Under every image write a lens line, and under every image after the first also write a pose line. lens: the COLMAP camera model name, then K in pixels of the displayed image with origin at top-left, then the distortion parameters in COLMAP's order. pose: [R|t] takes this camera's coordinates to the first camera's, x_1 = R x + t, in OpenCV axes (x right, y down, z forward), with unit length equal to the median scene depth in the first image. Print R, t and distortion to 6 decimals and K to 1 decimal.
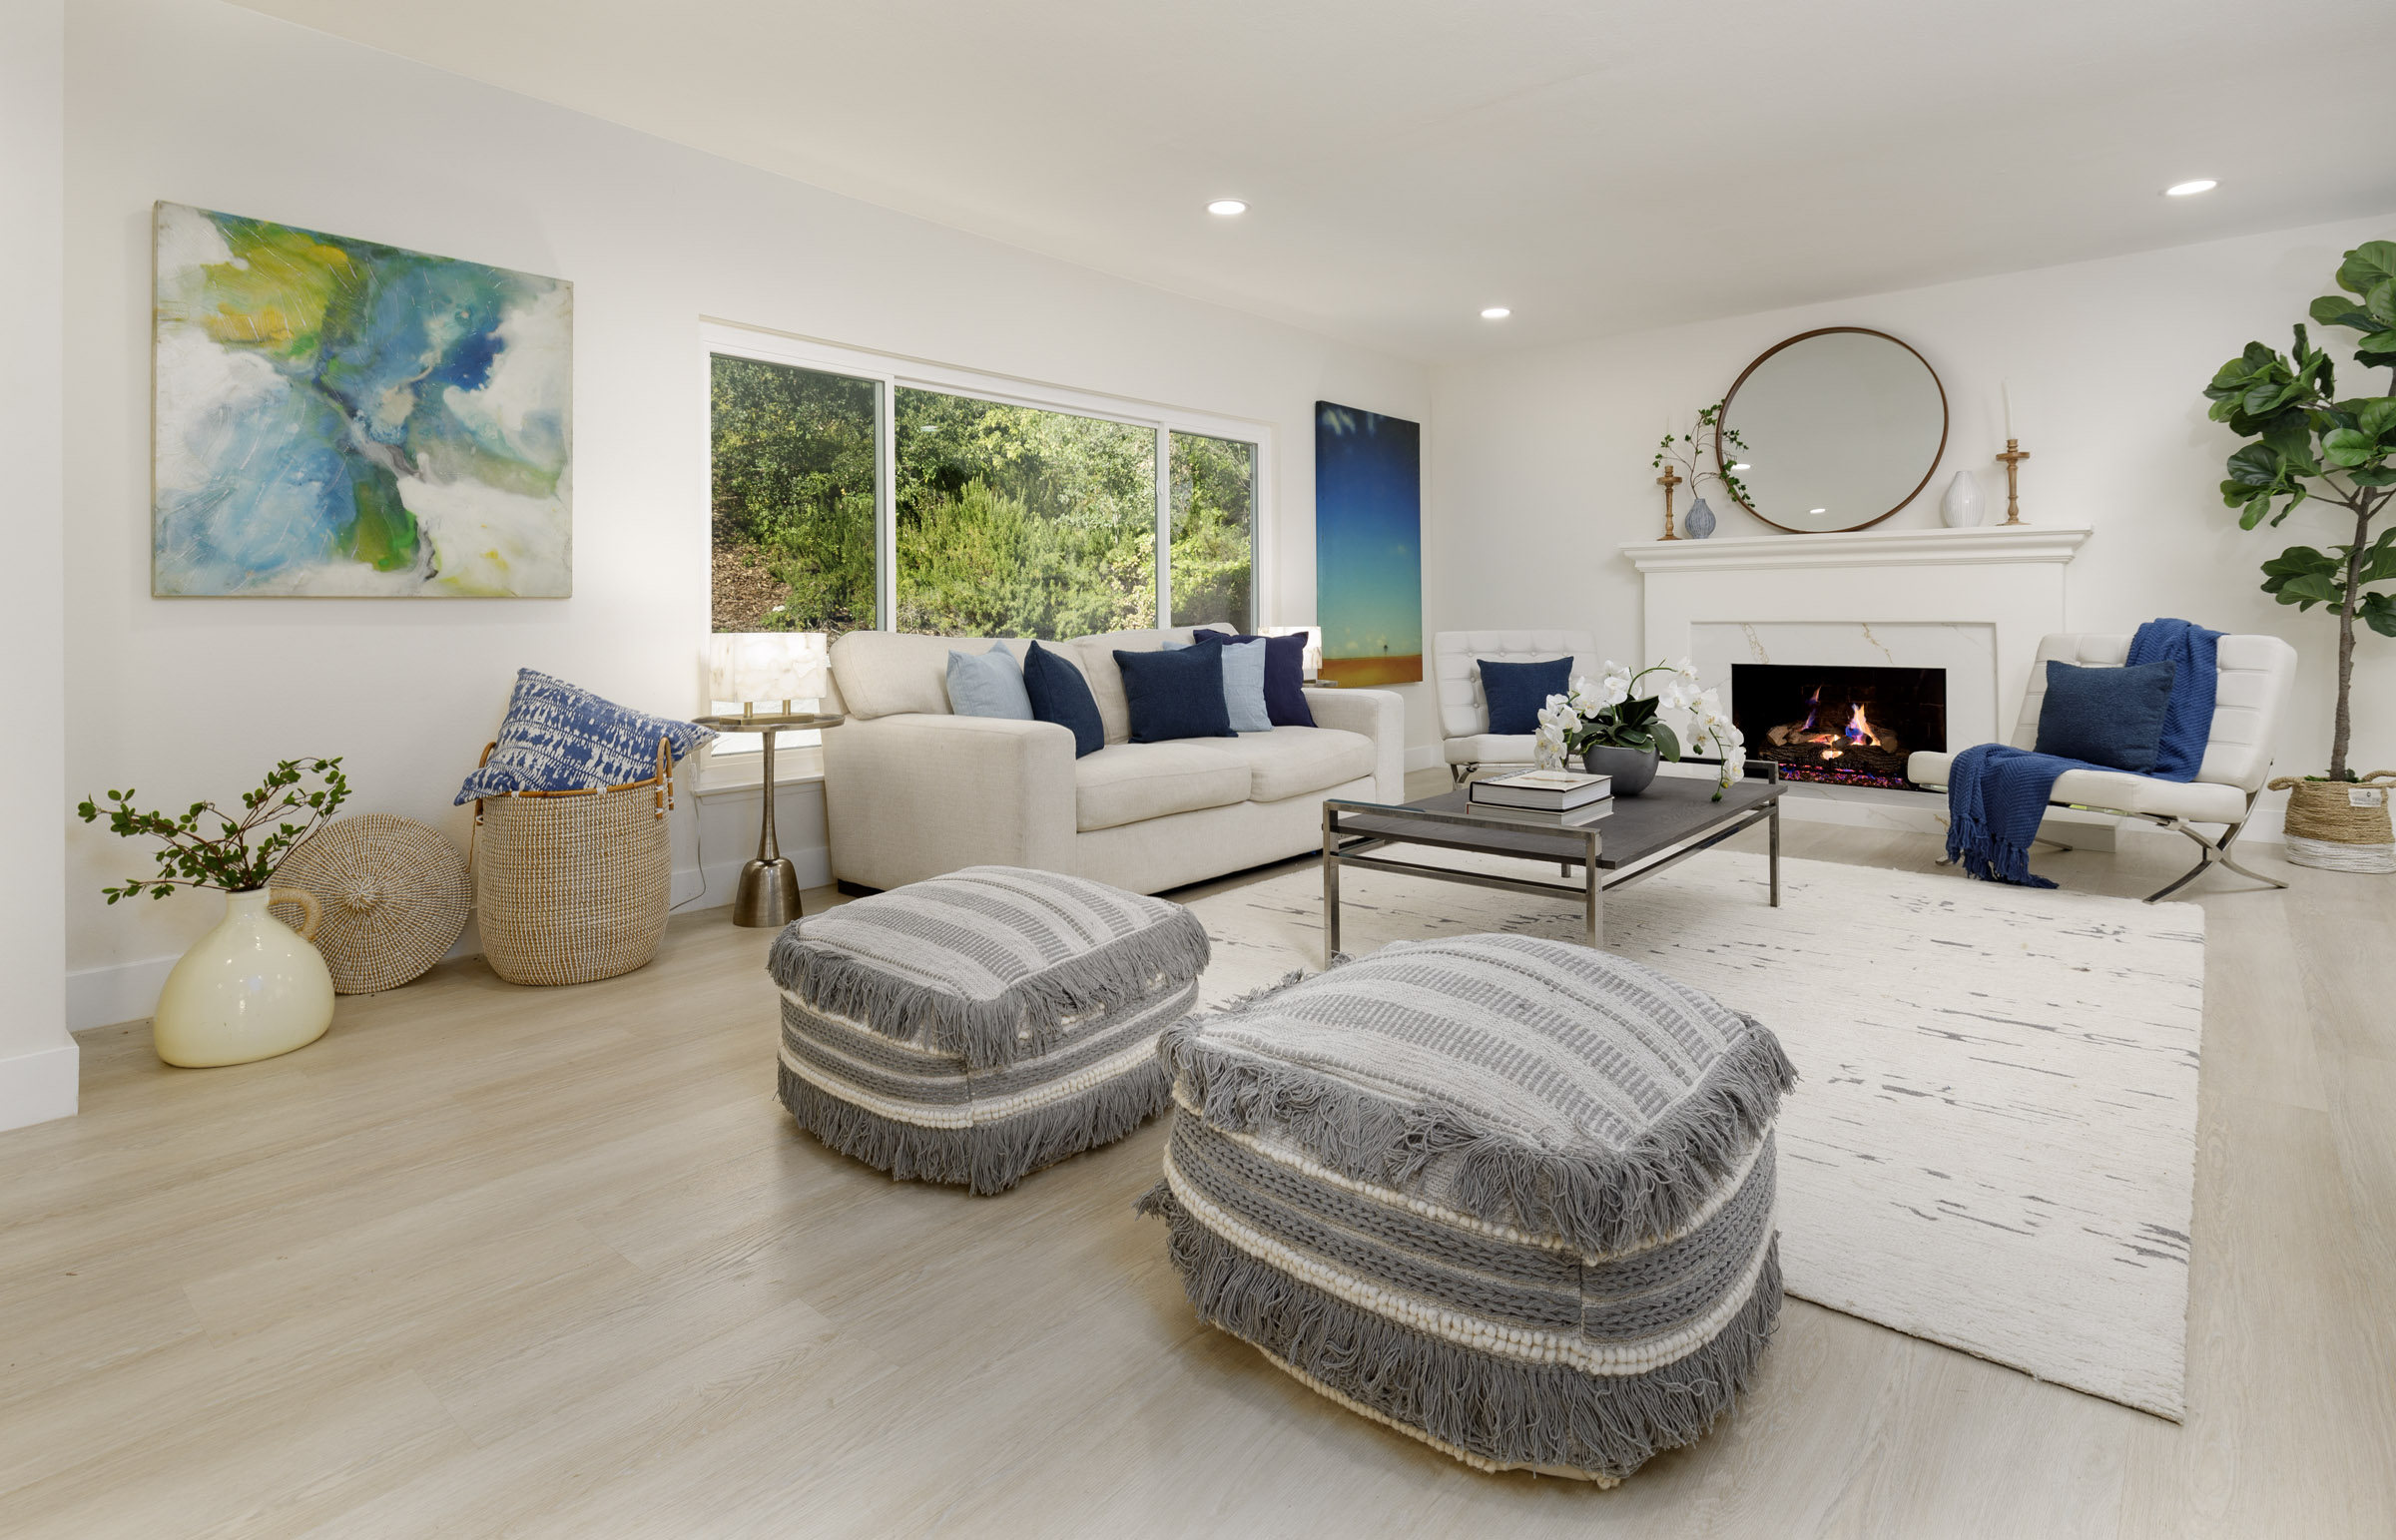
lens RADIAL K [[1175.8, 0, 1196.0], [0, 1175.8, 765.9], [0, 0, 1]] dist [-0.004267, -0.000111]
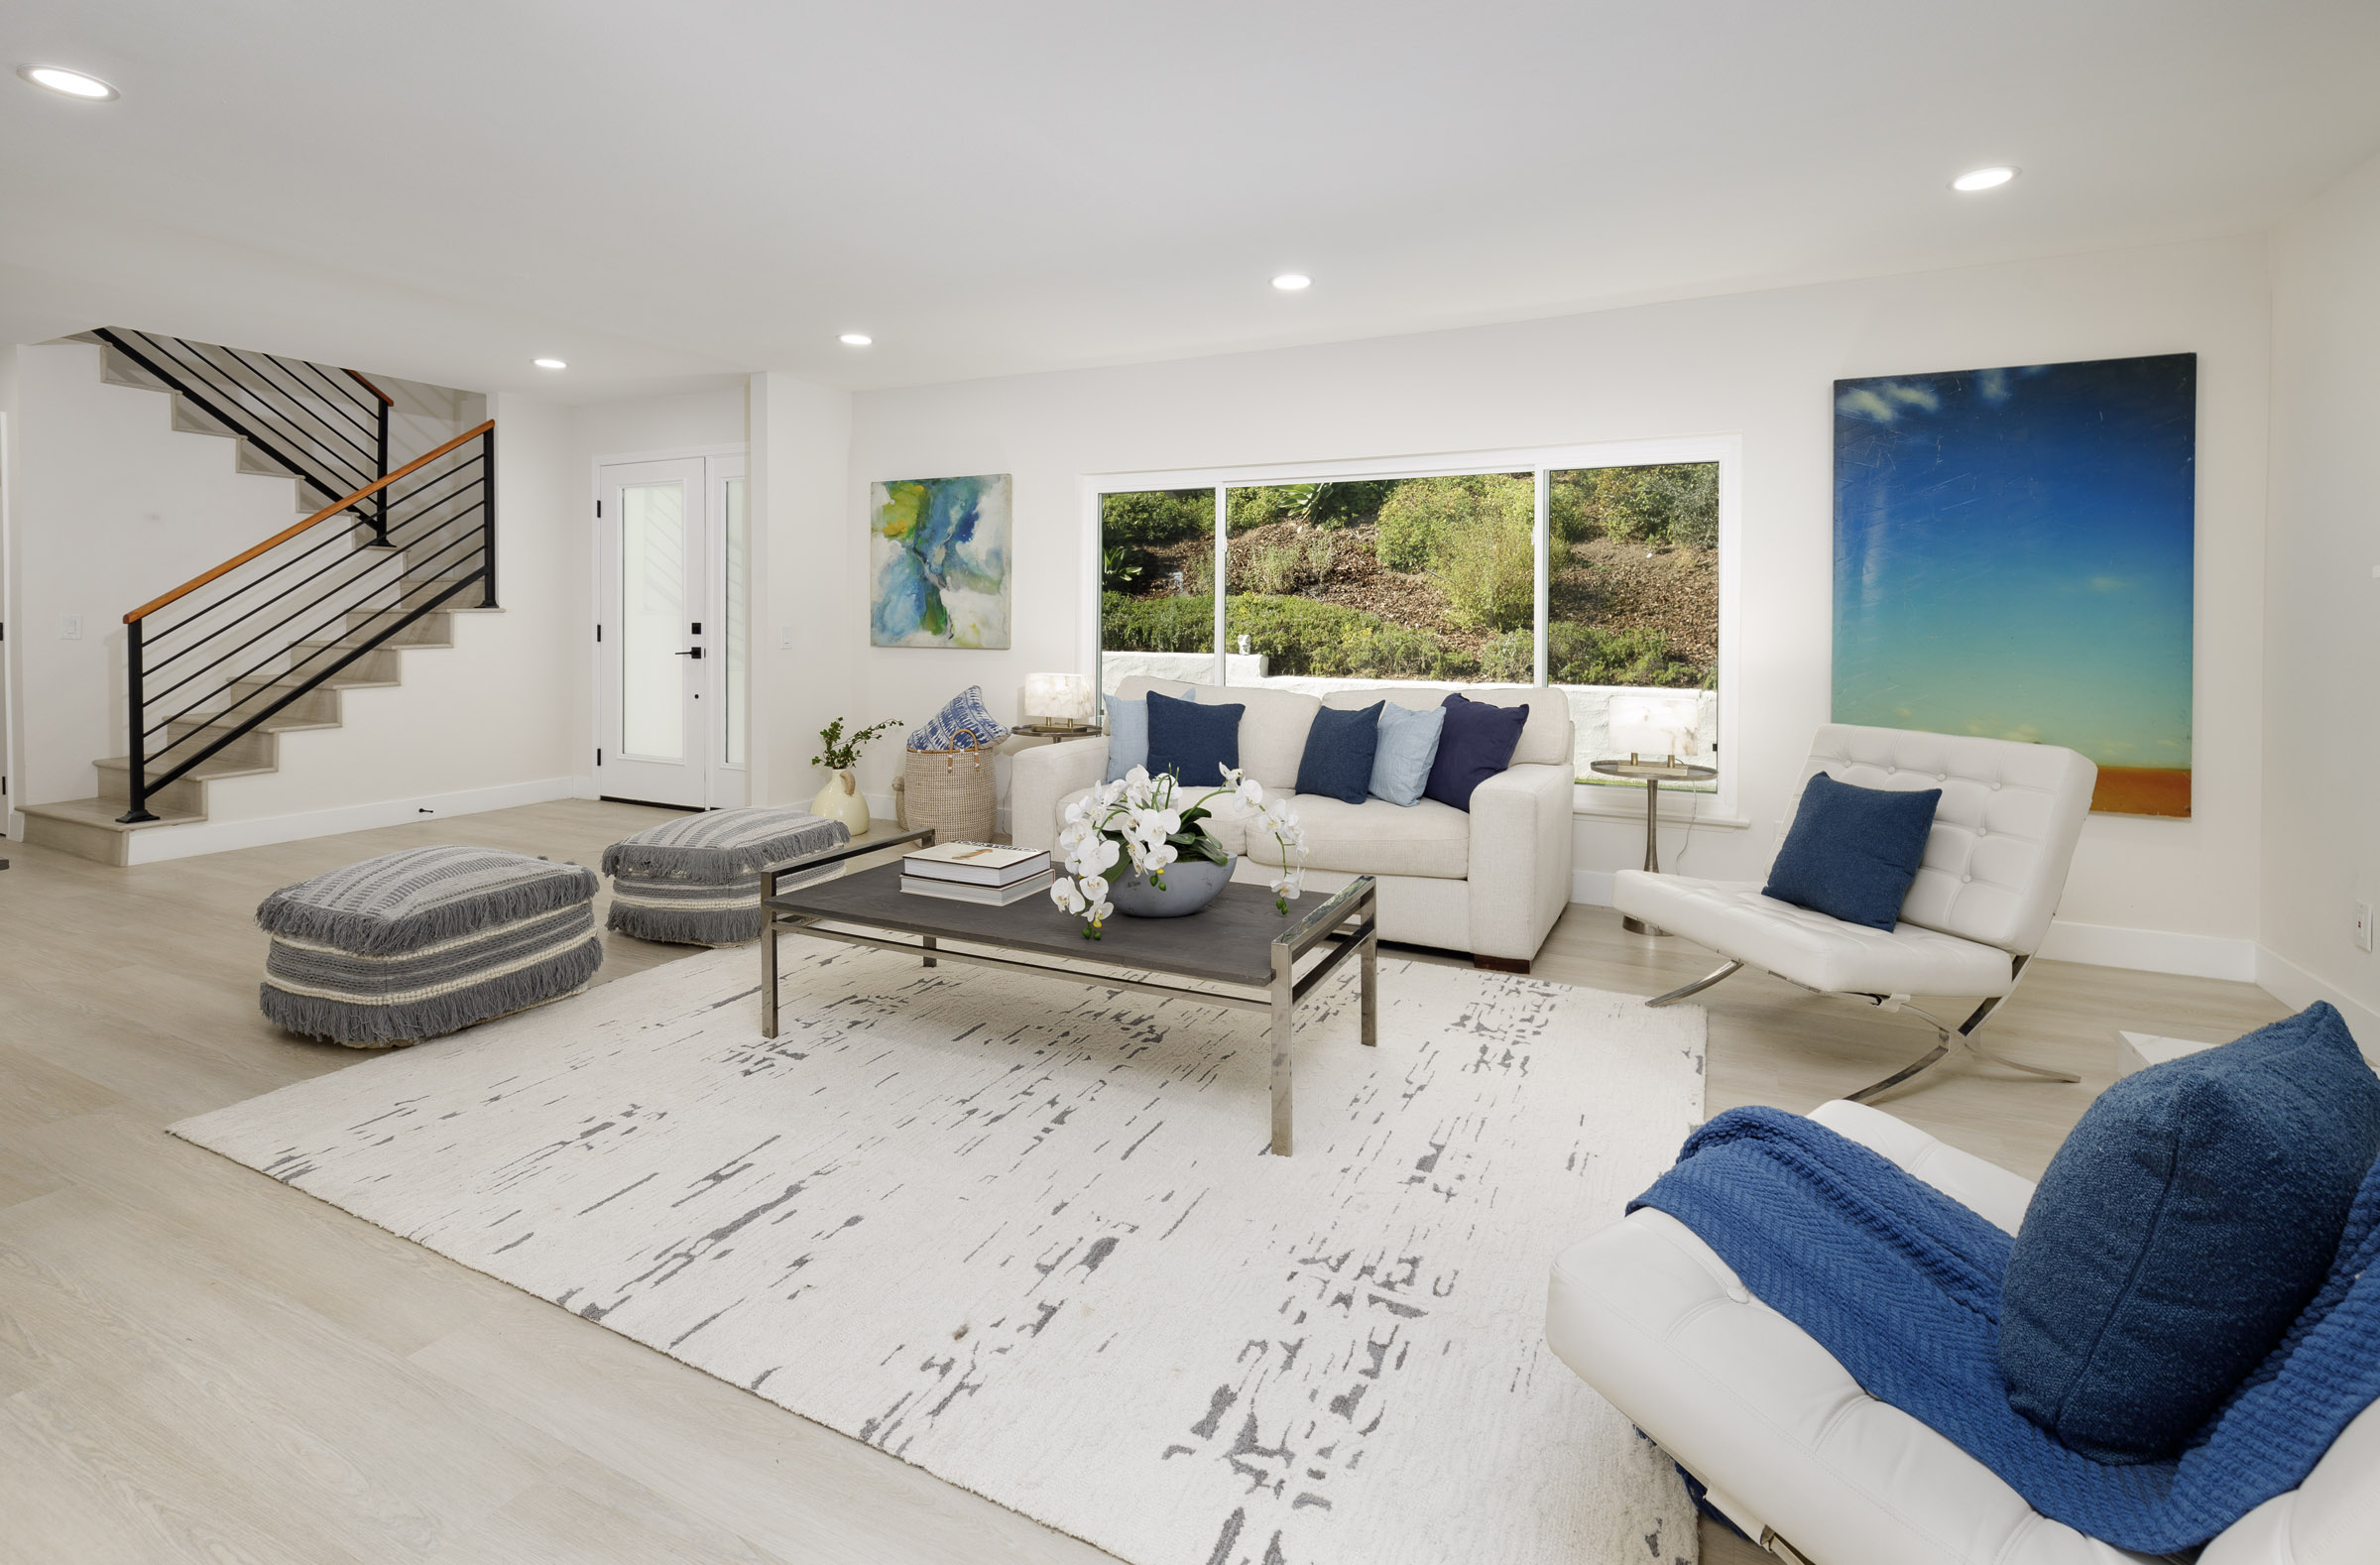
lens RADIAL K [[1087.6, 0, 1188.2], [0, 1087.6, 787.4], [0, 0, 1]] dist [0.003408, 0.000203]
pose [[0.245269, 0.154855, -0.957007, 1.280060], [-0.134542, 0.983045, 0.124587, -0.196382], [0.960074, 0.098201, 0.261945, 0.930723]]
